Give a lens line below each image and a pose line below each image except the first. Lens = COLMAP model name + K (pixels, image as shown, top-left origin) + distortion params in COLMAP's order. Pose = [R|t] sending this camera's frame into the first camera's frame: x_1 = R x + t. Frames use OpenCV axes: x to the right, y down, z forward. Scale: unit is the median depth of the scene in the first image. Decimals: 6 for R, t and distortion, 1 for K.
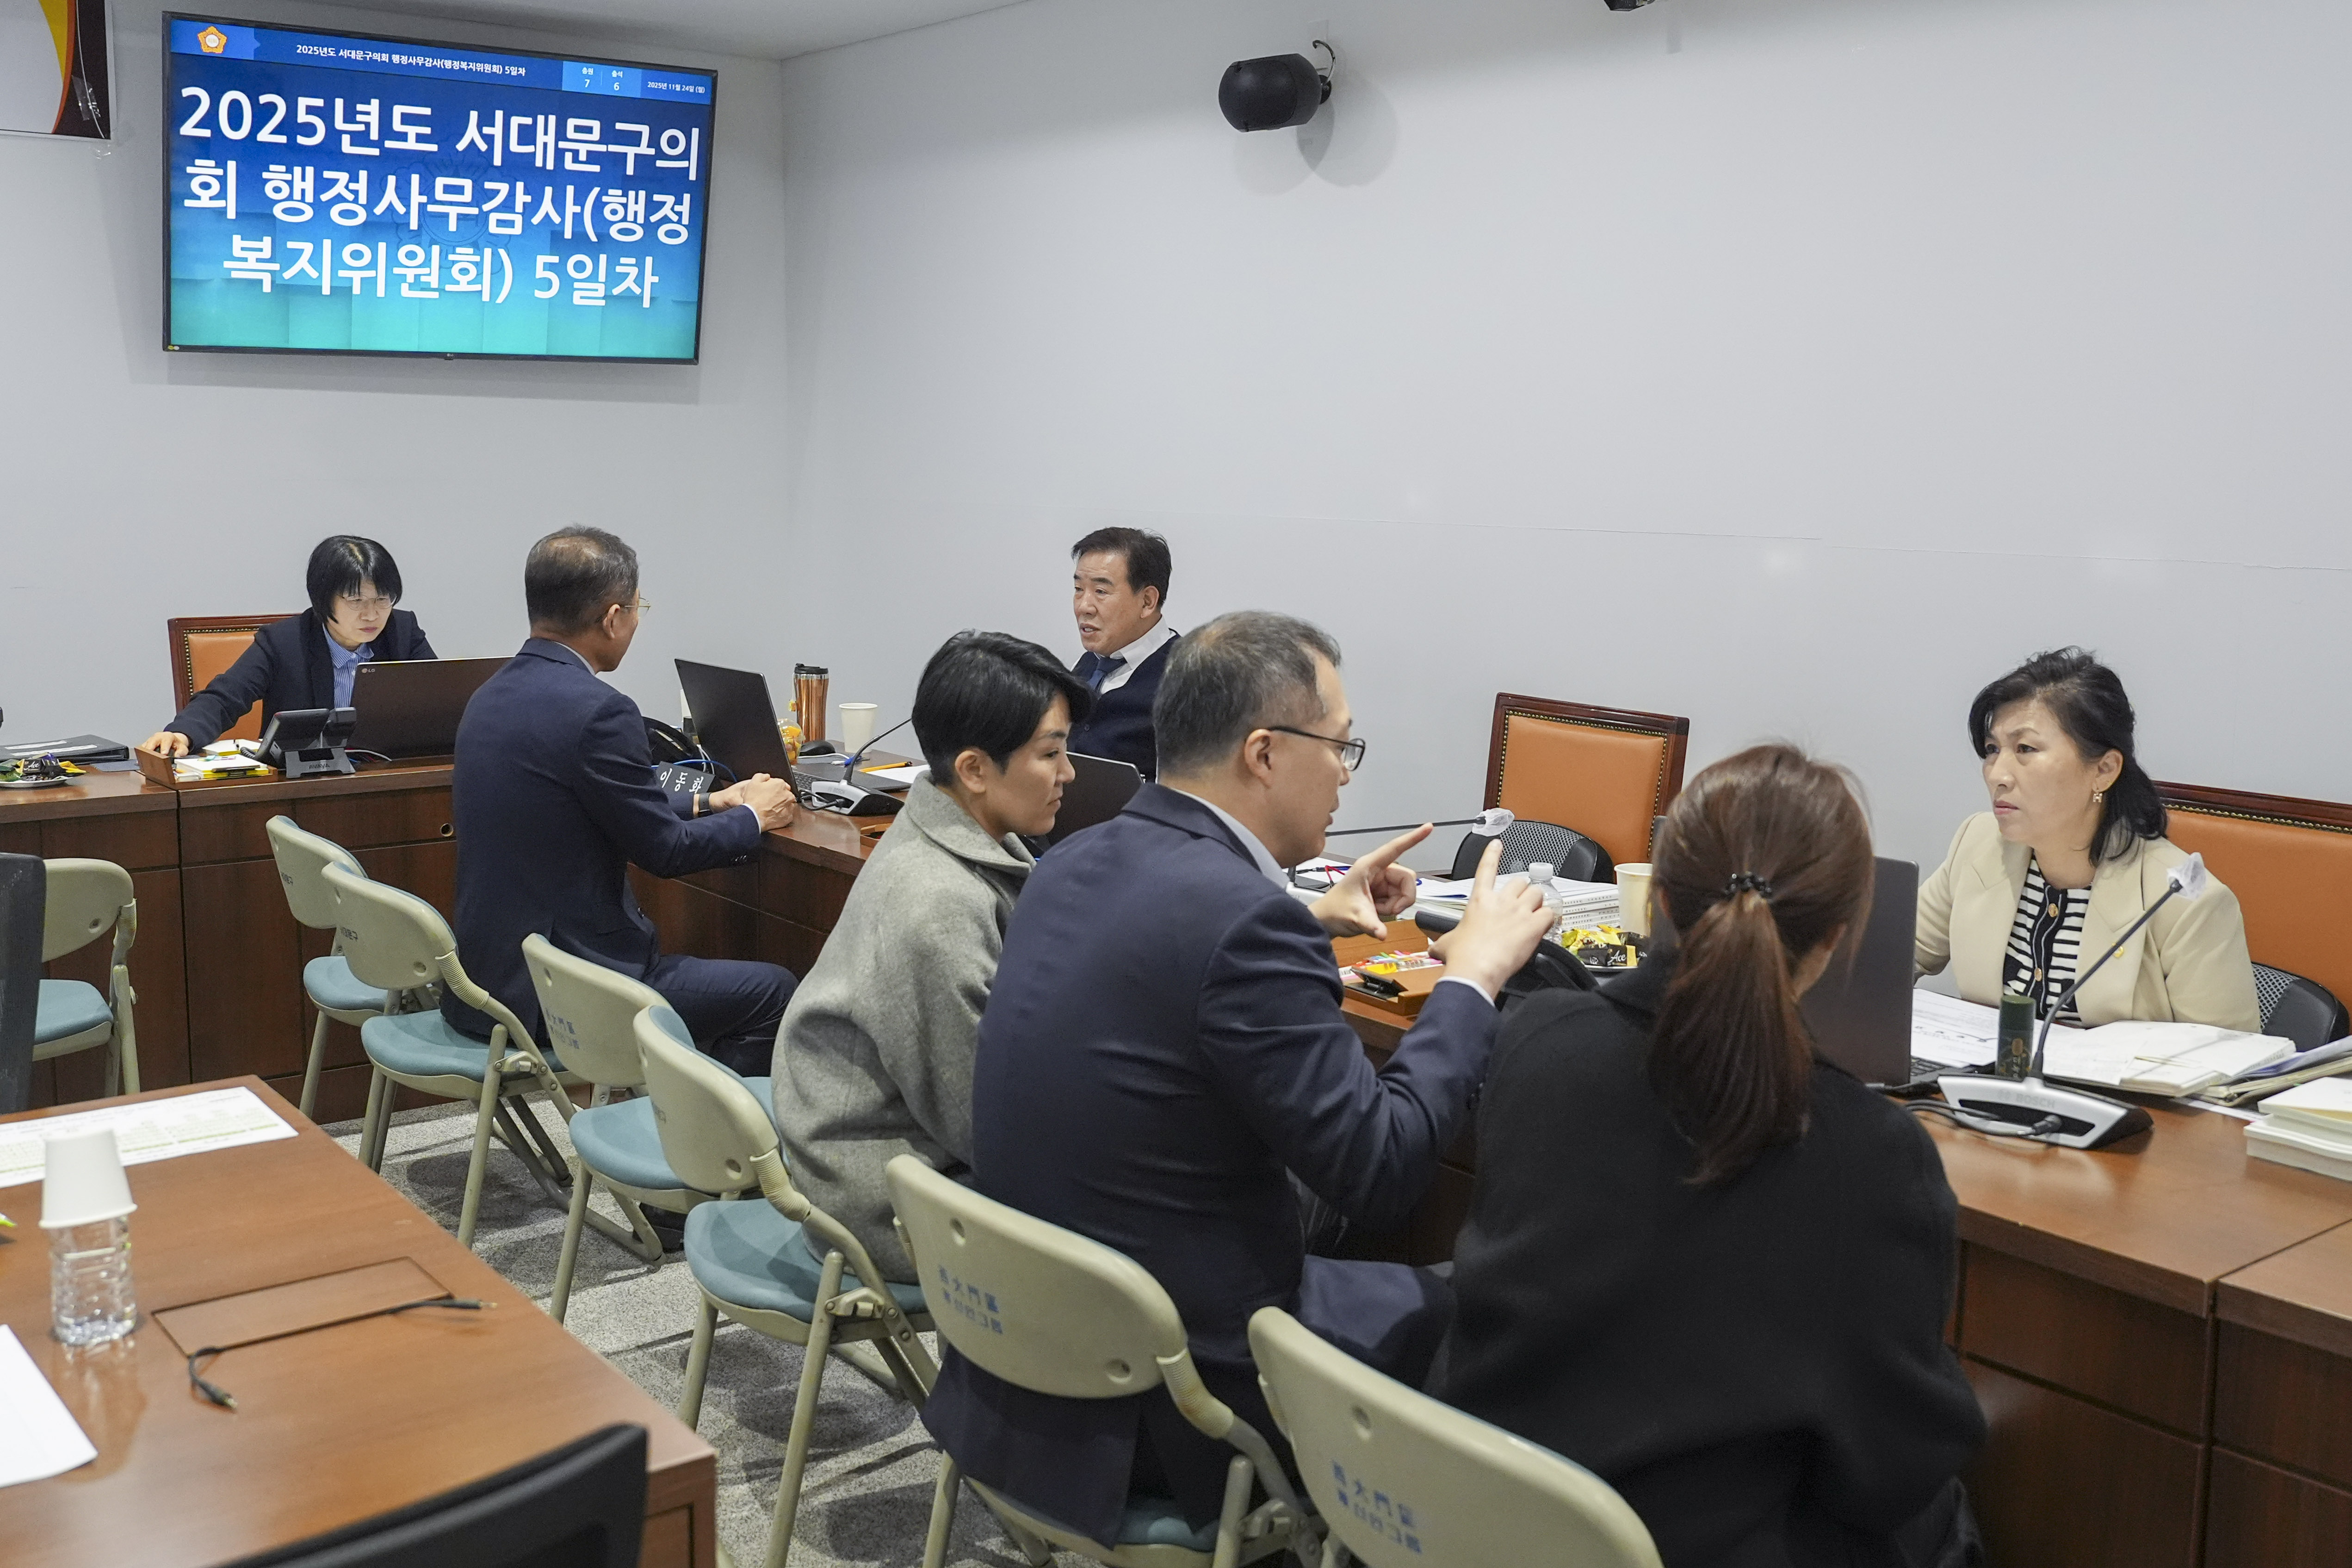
lens RADIAL K [[2240.1, 0, 1251.2], [0, 2240.1, 757.0], [0, 0, 1]] dist [-0.020863, 0.000000]
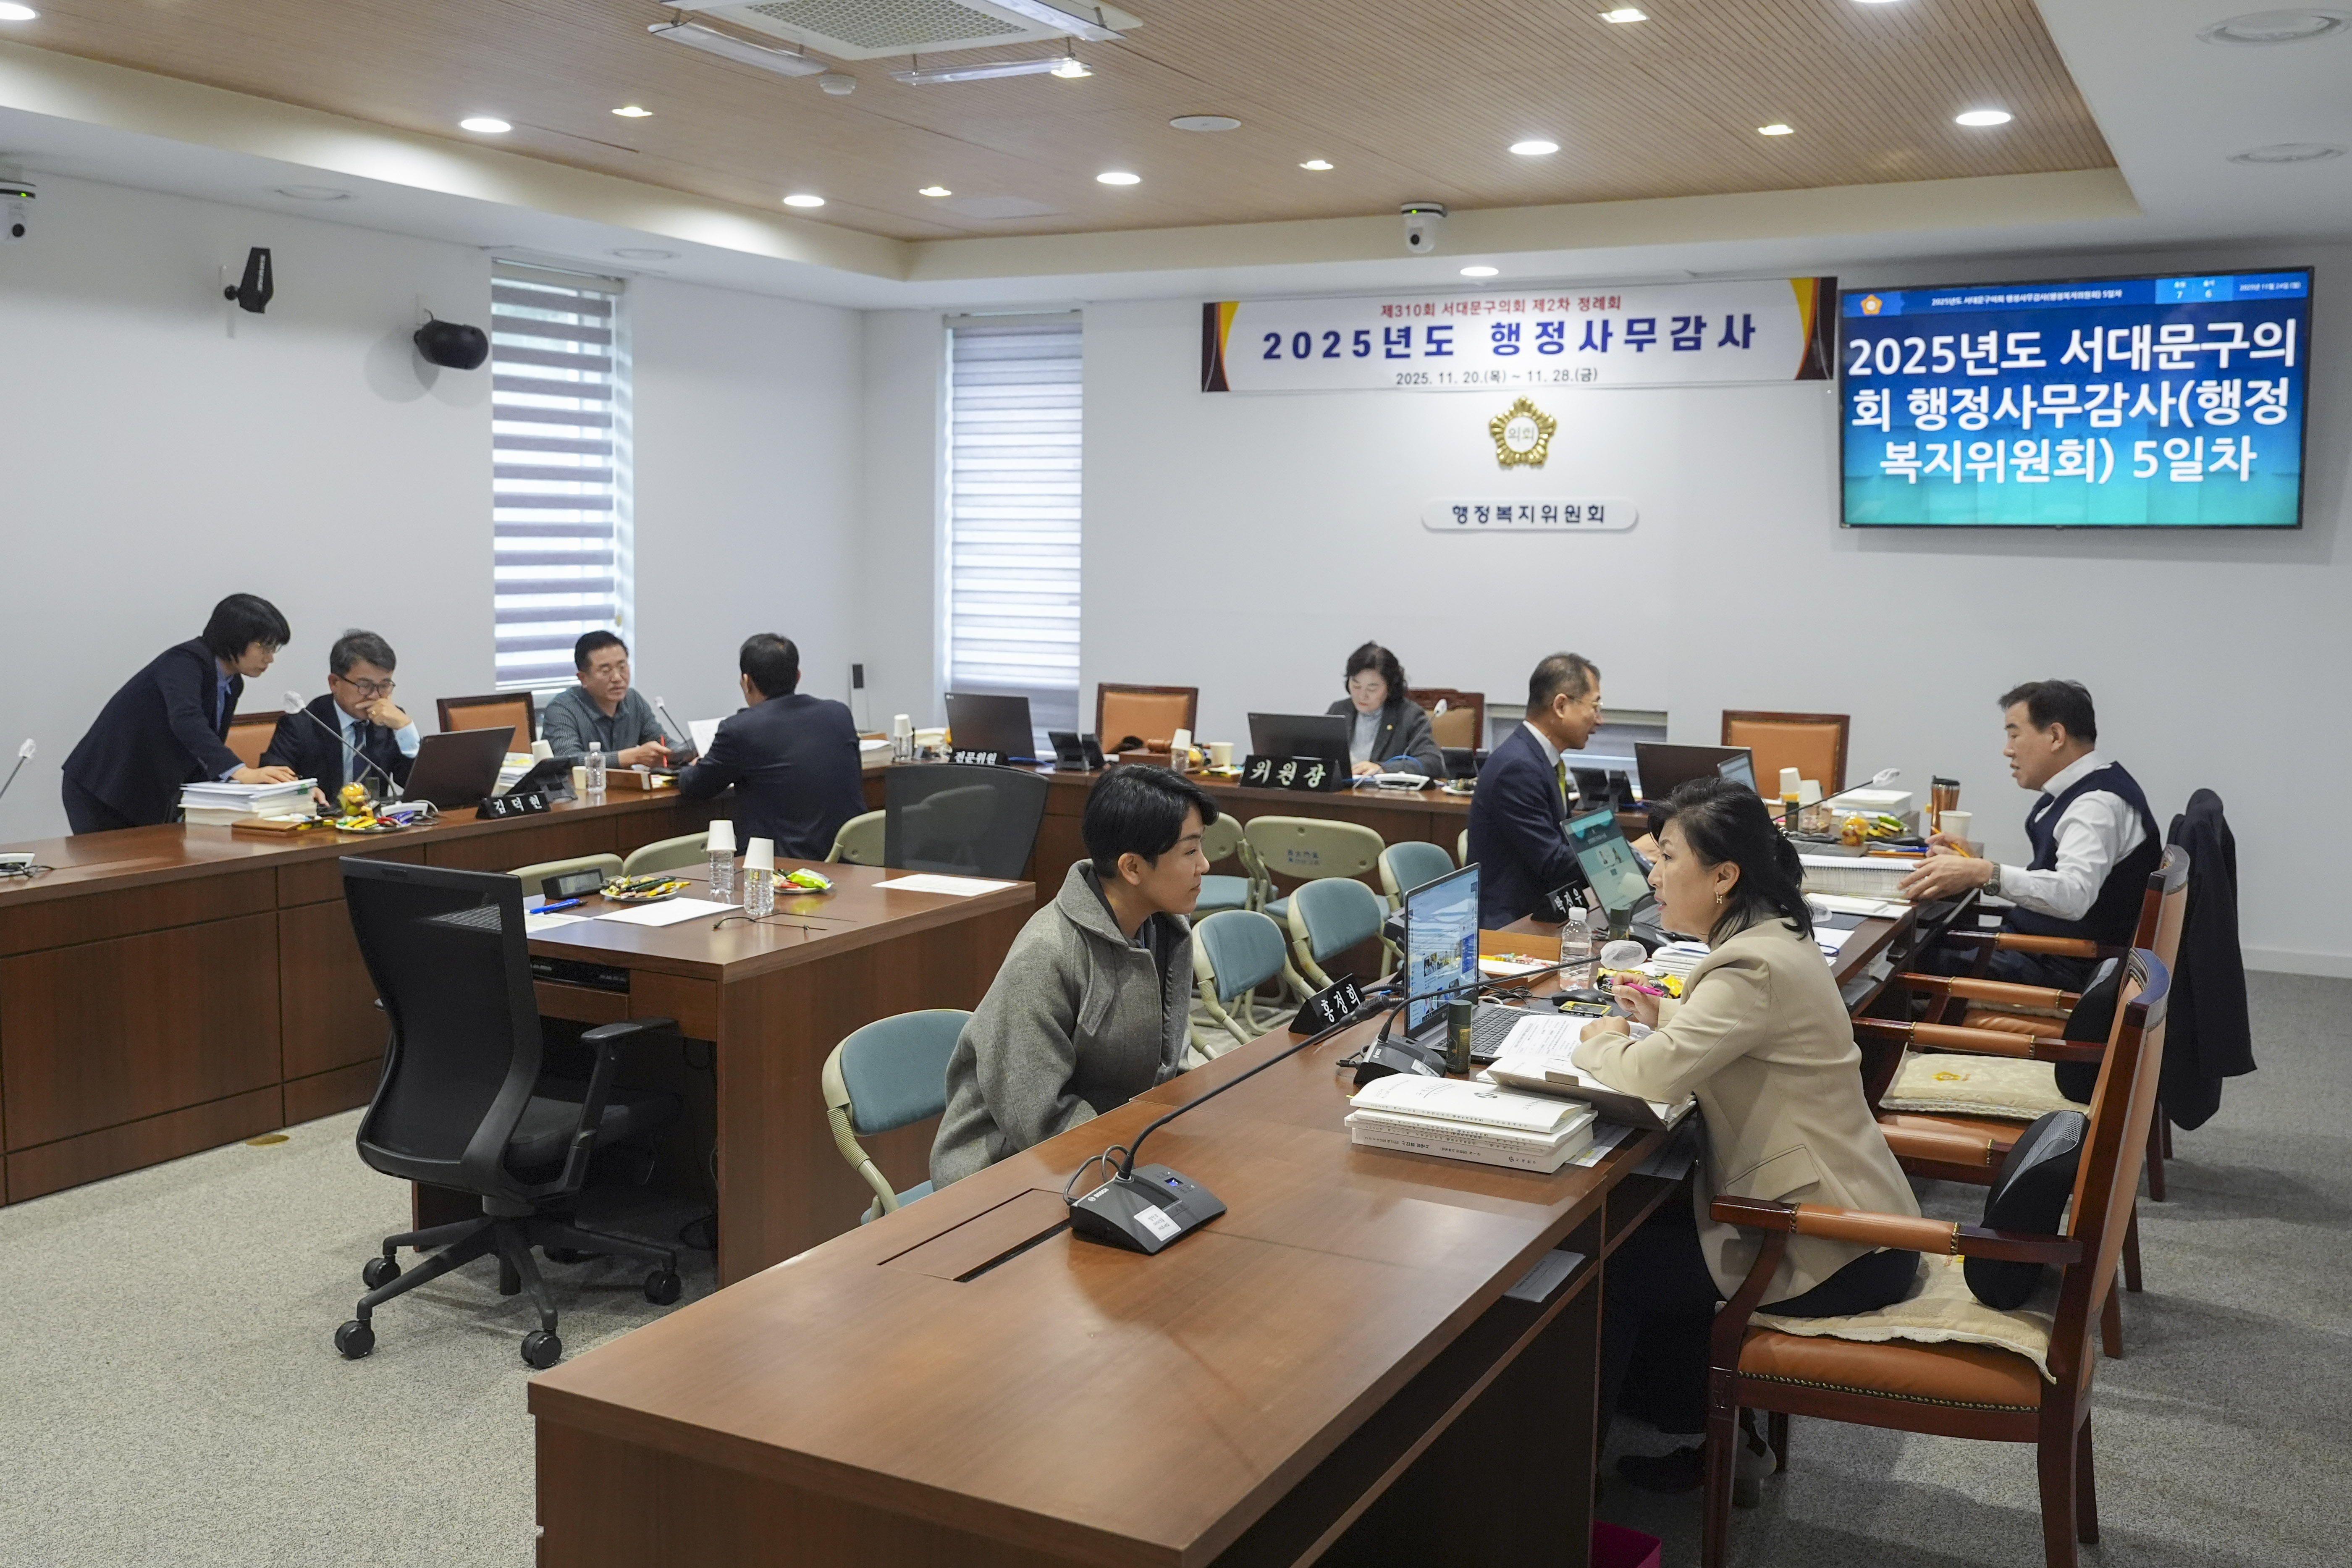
lens RADIAL K [[2123.4, 0, 1159.8], [0, 2123.4, 742.8], [0, 0, 1]] dist [-0.005615, -0.018690]
pose [[0.384275, 0.075155, -0.920155, 0.565245], [-0.138512, 0.990093, 0.023022, -0.021142], [0.912769, 0.118605, 0.390878, 0.109034]]
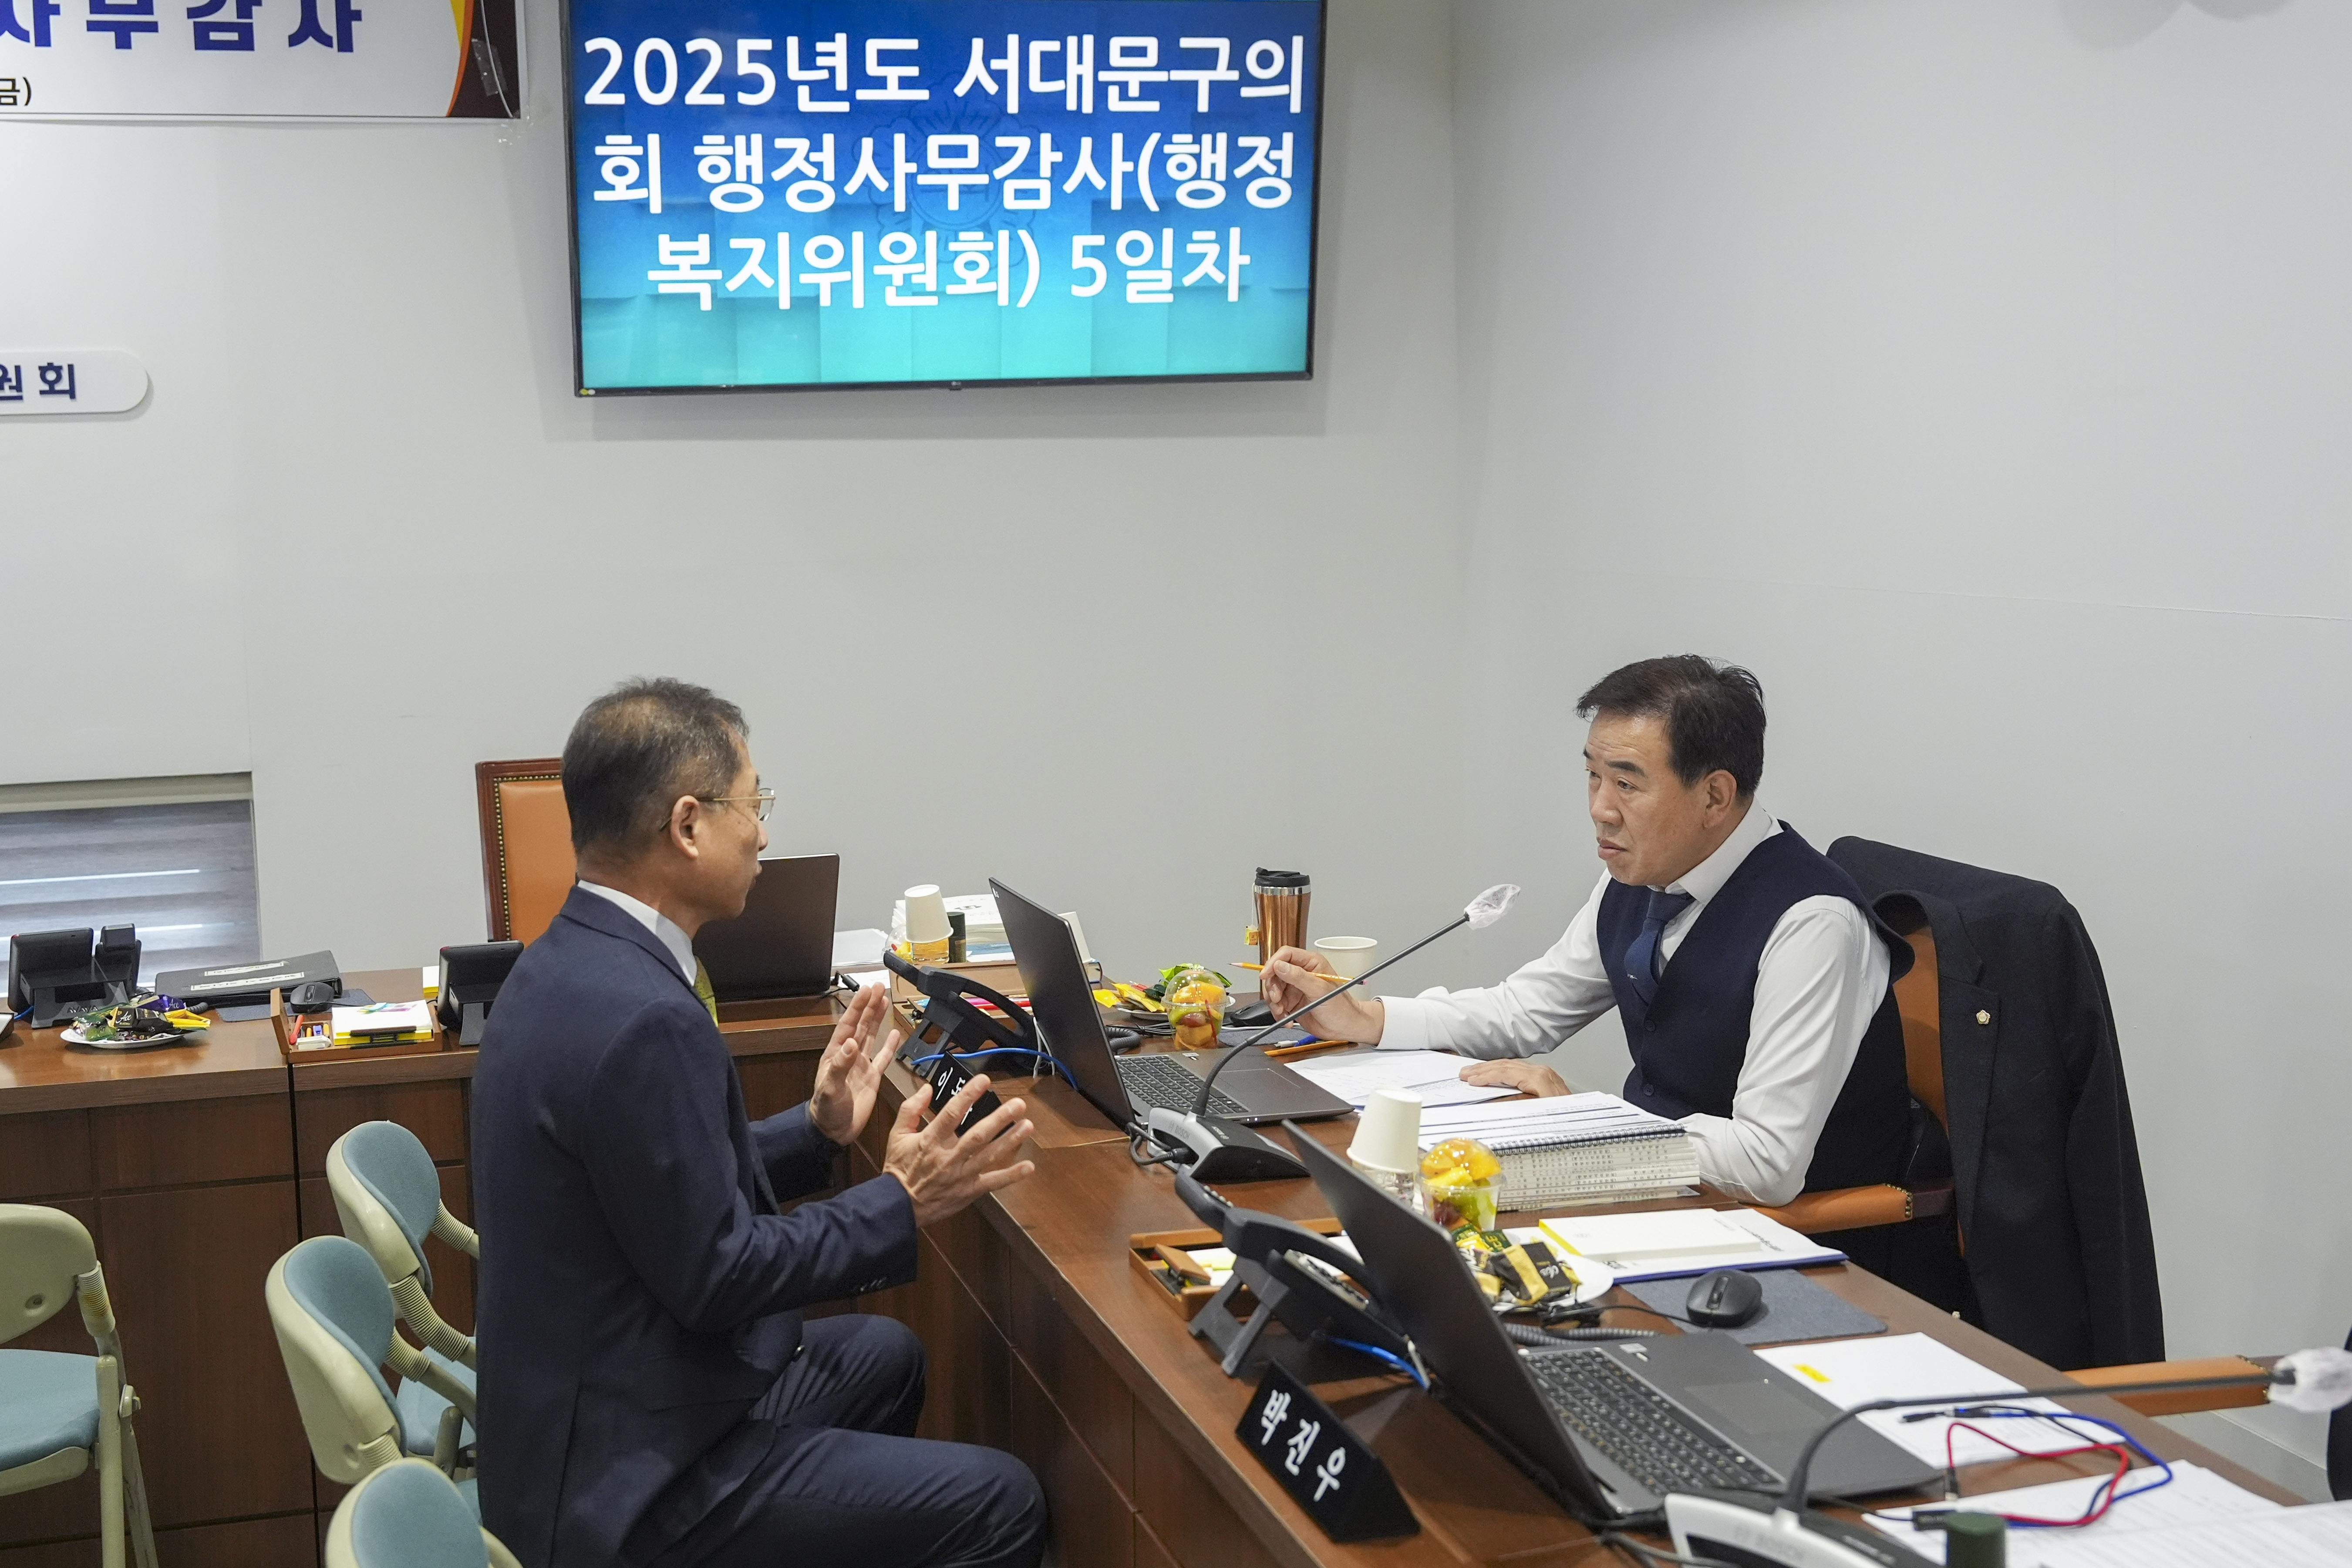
lens RADIAL K [[2803.6, 0, 1185.1], [0, 2803.6, 734.5], [0, 0, 1]] dist [-0.007388, 0.000000]
pose [[0.919446, 0.001205, -0.393214, 0.062390], [-0.017255, 0.999156, -0.037285, -0.038446], [0.392837, 0.041067, 0.918691, 0.225018]]
